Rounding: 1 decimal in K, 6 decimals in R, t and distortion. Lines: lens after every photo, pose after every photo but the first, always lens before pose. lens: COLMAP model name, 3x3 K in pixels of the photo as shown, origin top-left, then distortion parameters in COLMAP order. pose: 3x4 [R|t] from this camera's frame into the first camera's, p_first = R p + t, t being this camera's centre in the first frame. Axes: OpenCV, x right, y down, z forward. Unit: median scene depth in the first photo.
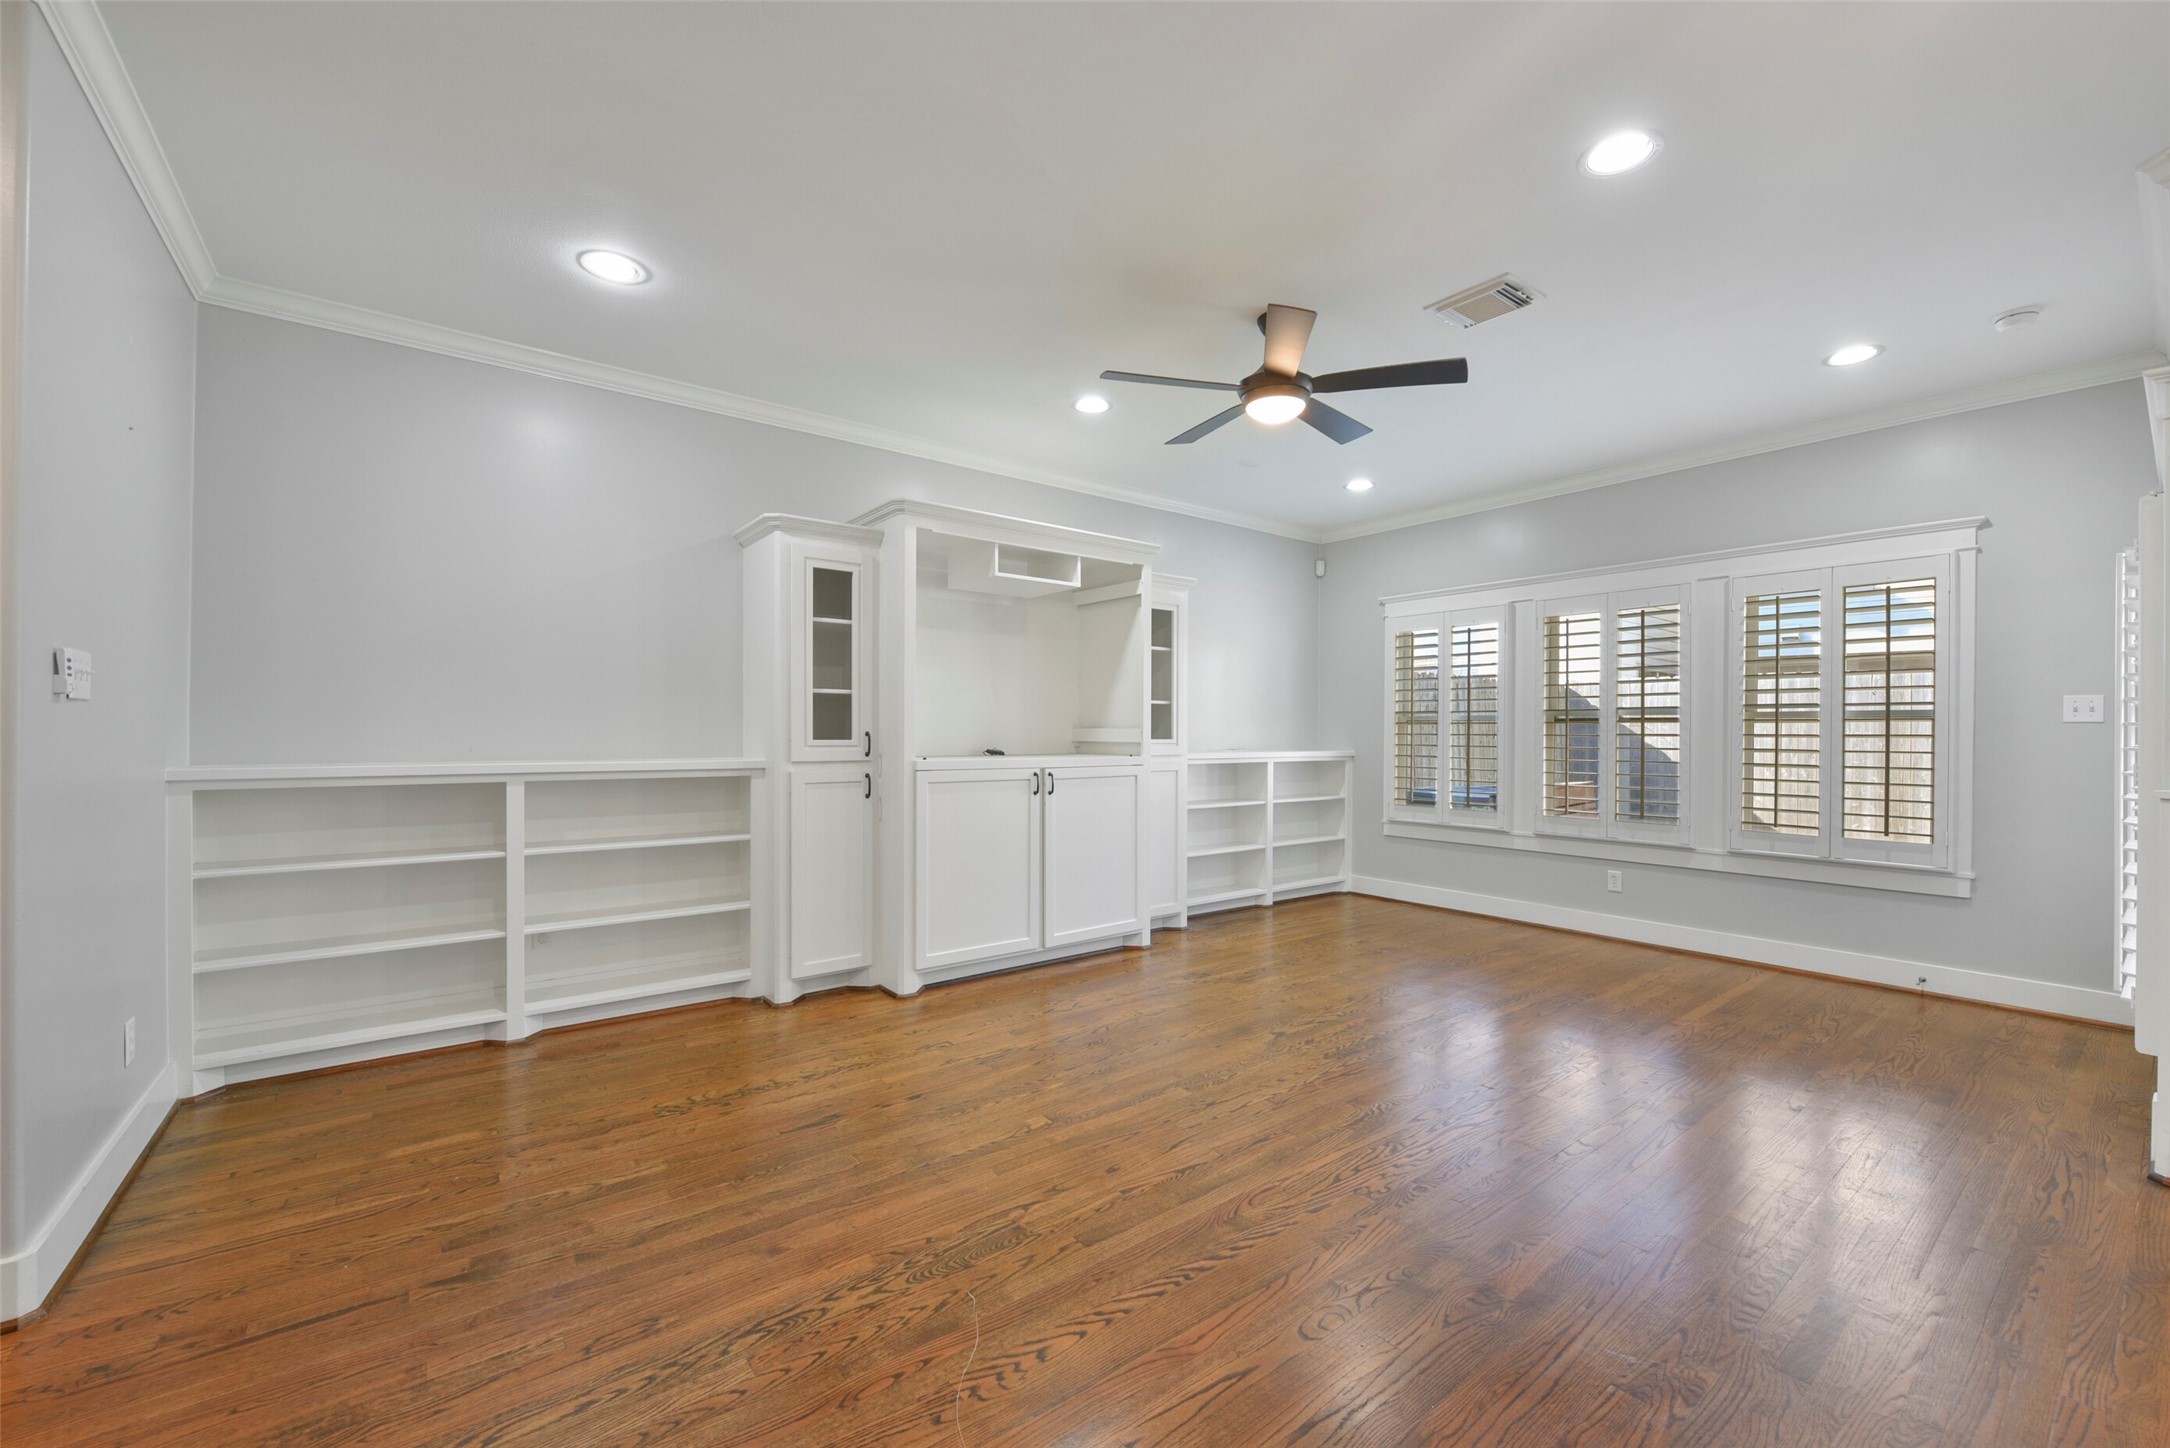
lens RADIAL K [[863.3, 0, 1083.5], [0, 863.3, 733.0], [0, 0, 1]] dist [-0.009415, -0.000115]
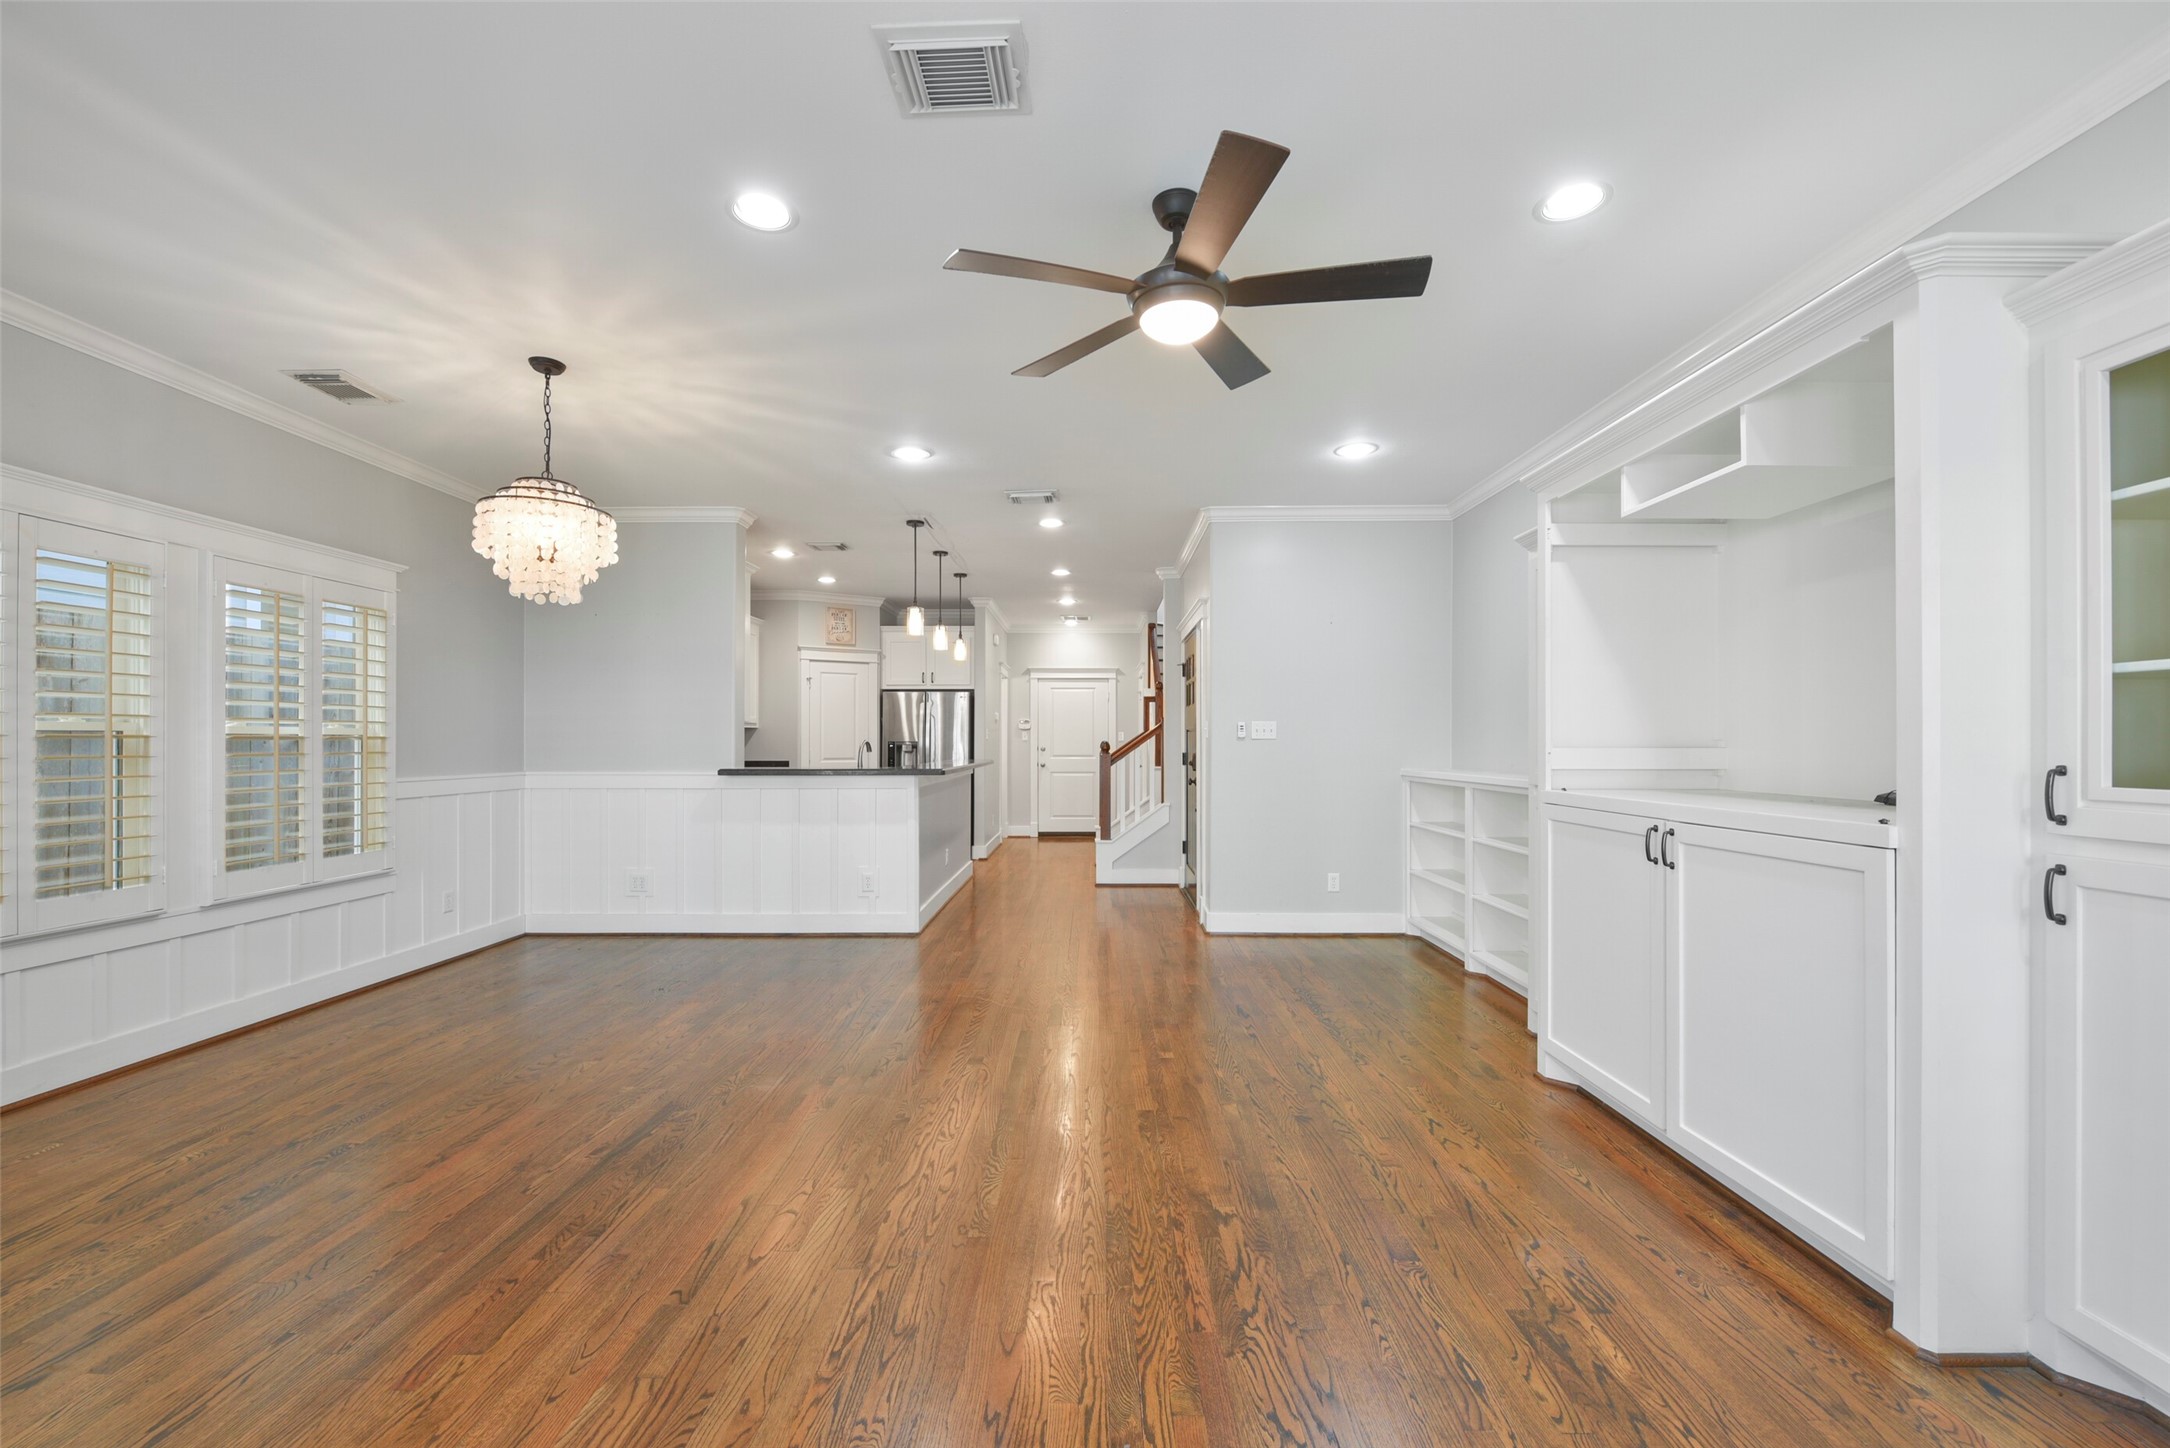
lens RADIAL K [[863.3, 0, 1079.3], [0, 863.3, 736.0], [0, 0, 1]] dist [-0.009415, -0.000115]
pose [[-0.620095, -0.010890, -0.784451, 0.690548], [-0.005234, 0.999939, -0.009745, -0.008689], [0.784510, -0.001937, -0.620114, 1.122561]]
